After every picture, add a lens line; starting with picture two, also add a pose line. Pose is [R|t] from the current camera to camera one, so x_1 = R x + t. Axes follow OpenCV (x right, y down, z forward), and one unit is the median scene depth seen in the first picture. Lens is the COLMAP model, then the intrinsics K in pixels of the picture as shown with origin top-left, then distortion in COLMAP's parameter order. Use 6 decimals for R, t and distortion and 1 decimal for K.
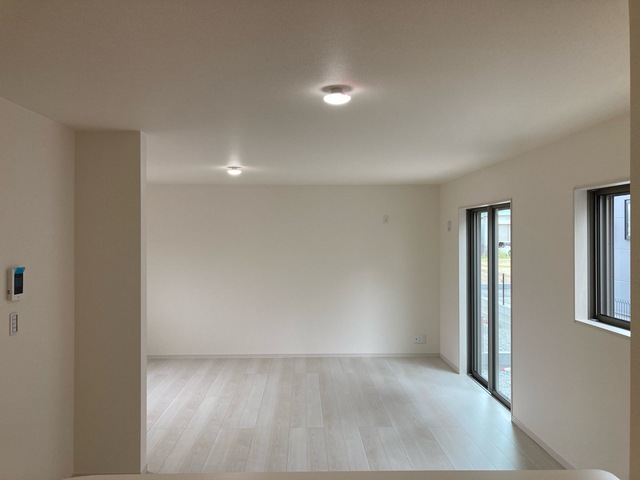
lens RADIAL K [[524.2, 0, 320.0], [0, 524.2, 239.1], [0, 0, 1]] dist [0.040469, -0.015893]
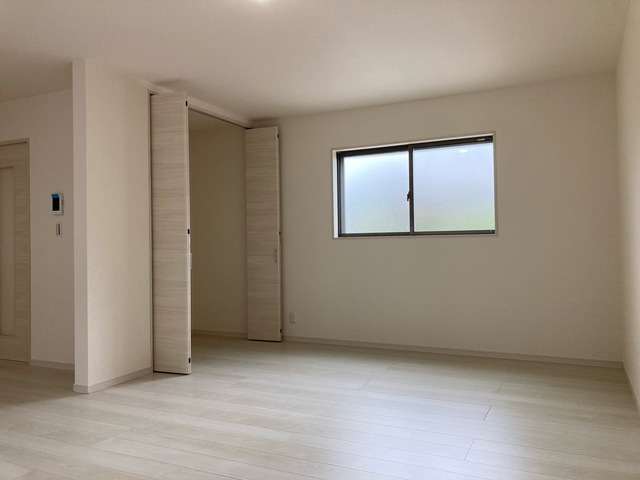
lens RADIAL K [[524.2, 0, 320.1], [0, 524.2, 239.9], [0, 0, 1]] dist [0.040469, -0.015893]
pose [[-0.453793, 0.003083, -0.891102, 0.294460], [0.007708, 0.999970, -0.000465, 0.123279], [0.891074, -0.007080, -0.453804, 1.505770]]
